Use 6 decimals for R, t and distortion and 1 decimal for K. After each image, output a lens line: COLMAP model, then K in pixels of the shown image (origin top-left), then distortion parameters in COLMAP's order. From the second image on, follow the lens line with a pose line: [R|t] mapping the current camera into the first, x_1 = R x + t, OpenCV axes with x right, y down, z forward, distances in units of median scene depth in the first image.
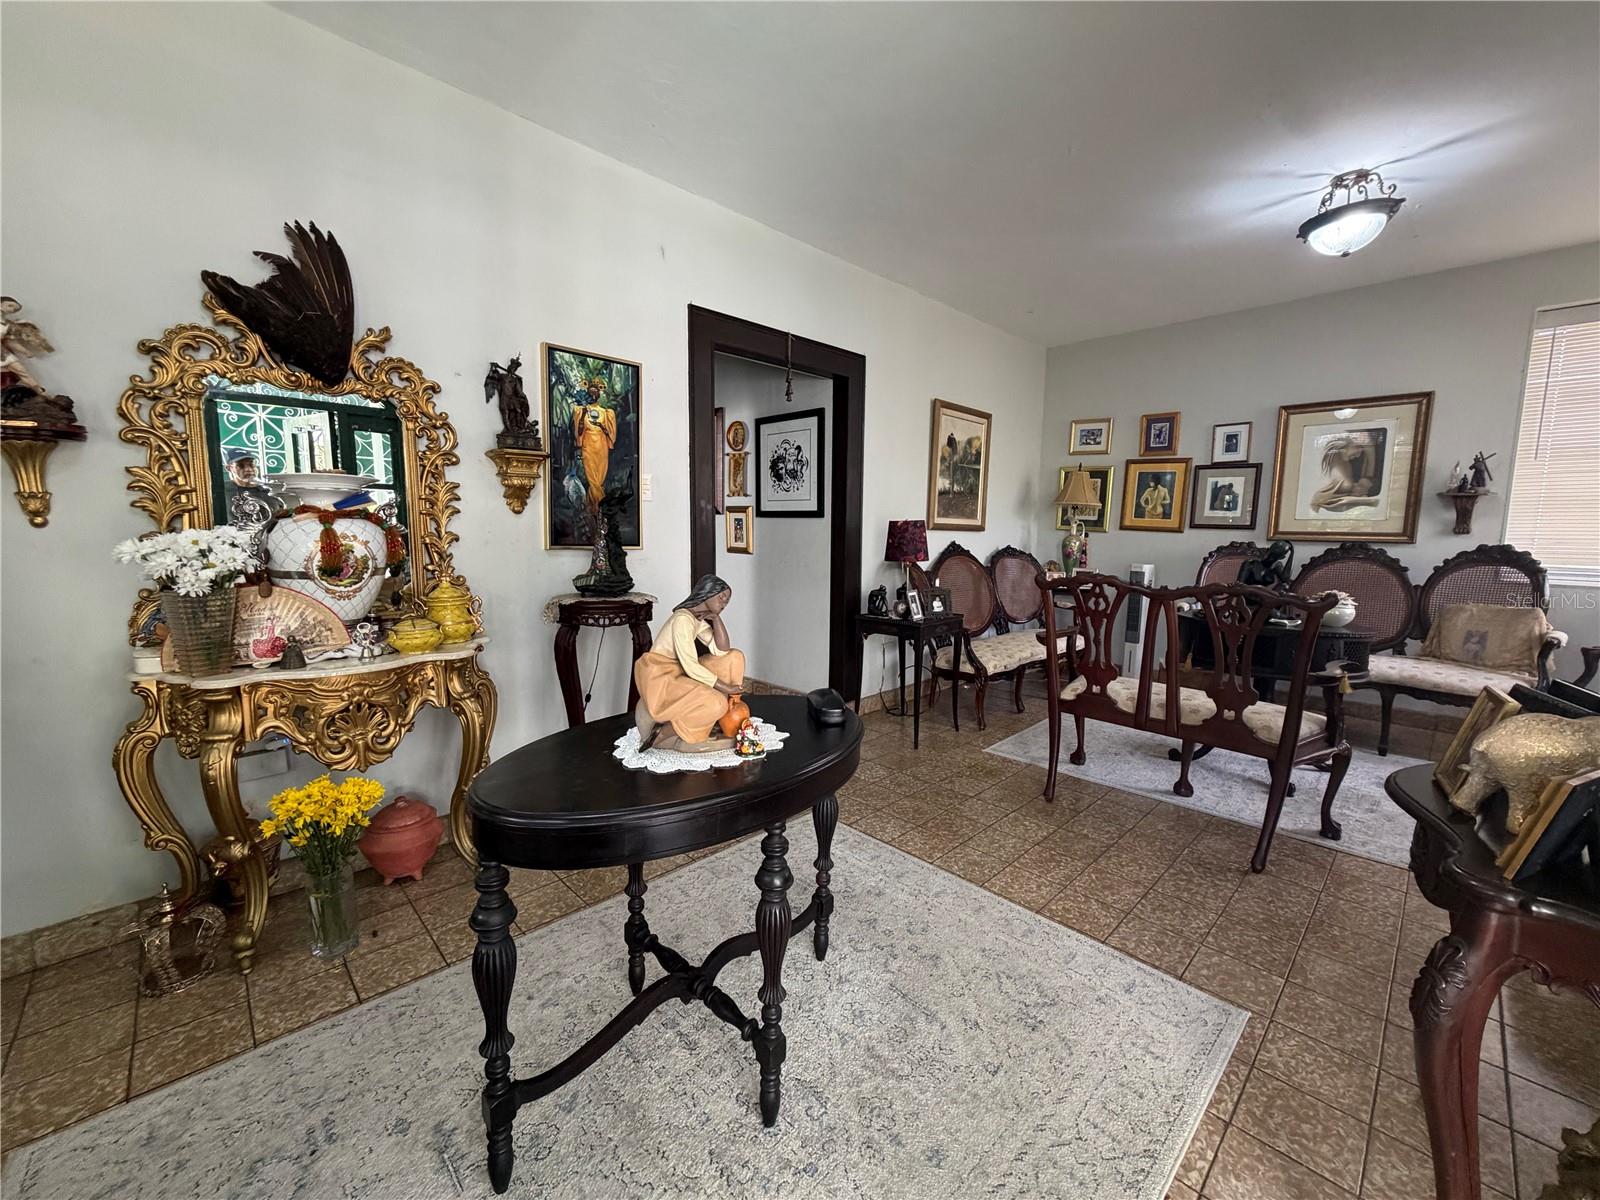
lens RADIAL K [[637.3, 0, 812.2], [0, 637.3, 598.9], [0, 0, 1]] dist [-0.000981, 0.000307]
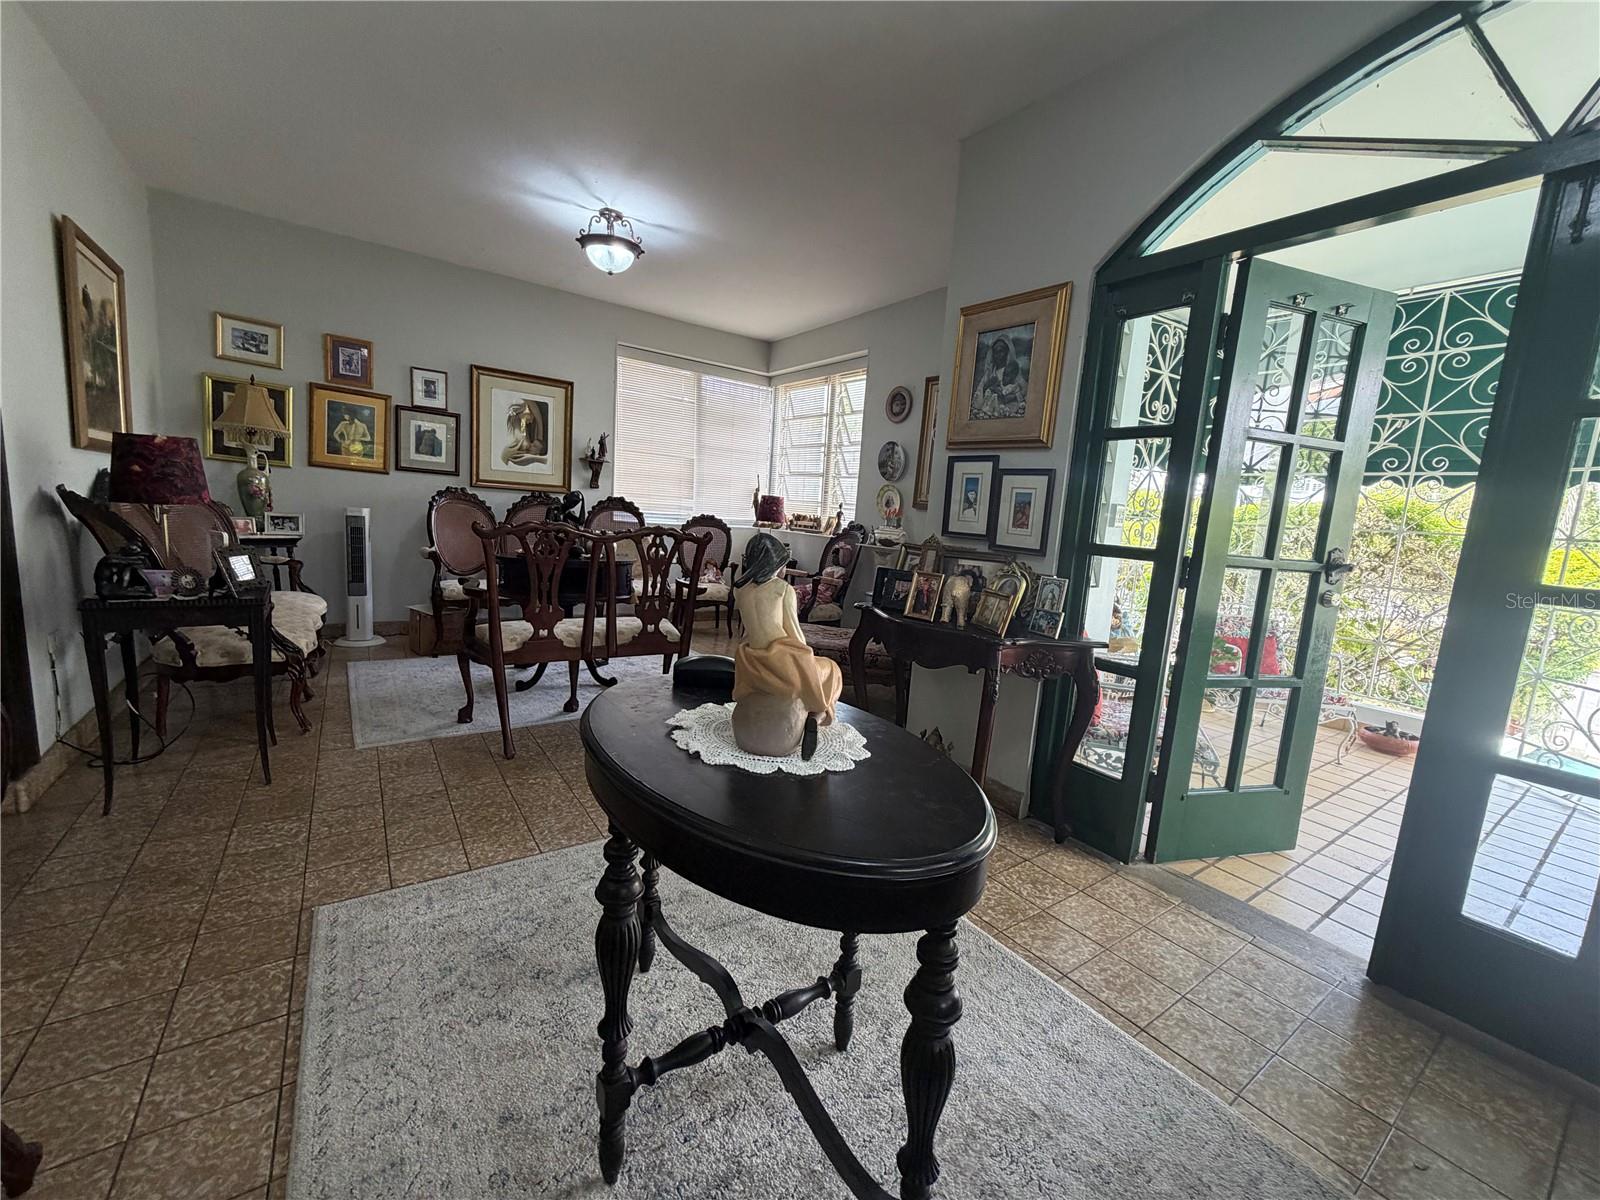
lens RADIAL K [[637.3, 0, 801.0], [0, 637.3, 598.9], [0, 0, 1]] dist [-0.000981, 0.000307]
pose [[0.163217, -0.135898, 0.977186, -0.297342], [0.042943, 0.990508, 0.130578, -0.018731], [-0.985655, 0.020651, 0.167503, 0.251985]]
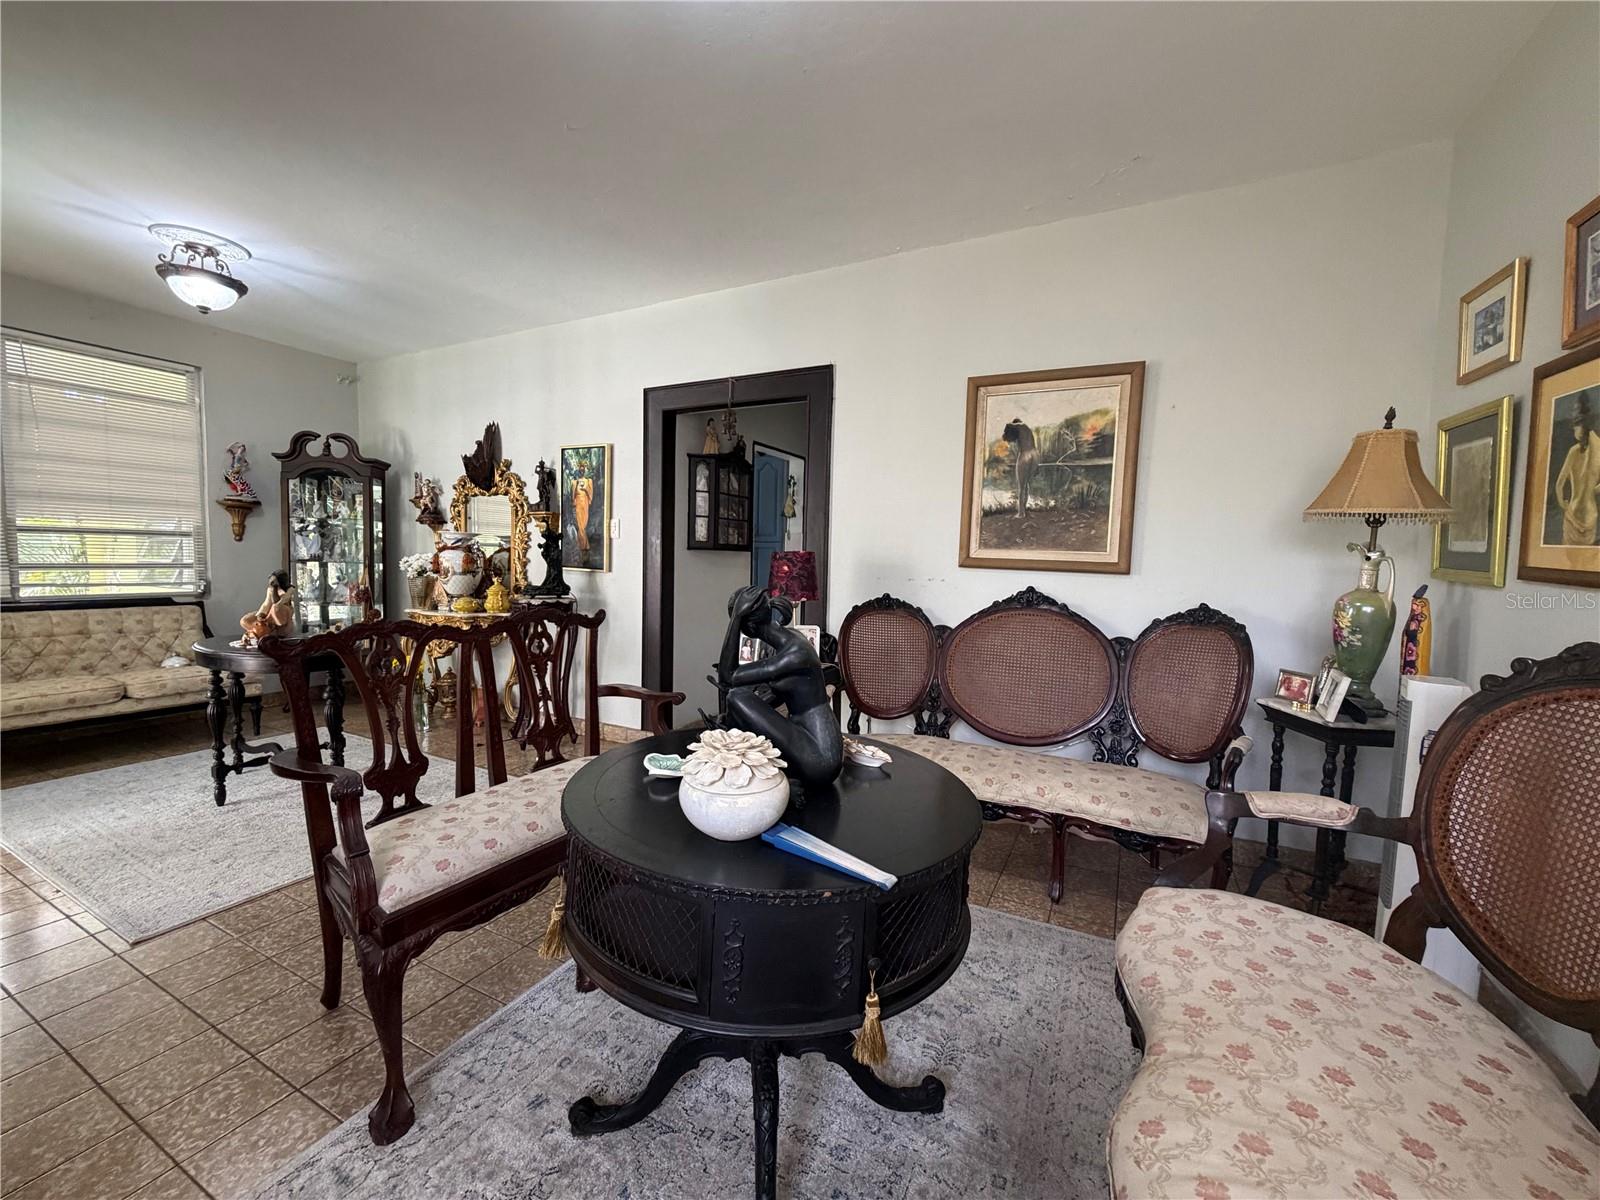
lens RADIAL K [[637.3, 0, 799.6], [0, 637.3, 595.8], [0, 0, 1]] dist [-0.000981, 0.000307]
pose [[0.313611, 0.049829, -0.948243, 0.781572], [-0.129454, 0.991542, 0.009290, -0.061739], [0.940686, 0.119841, 0.317409, 0.621123]]
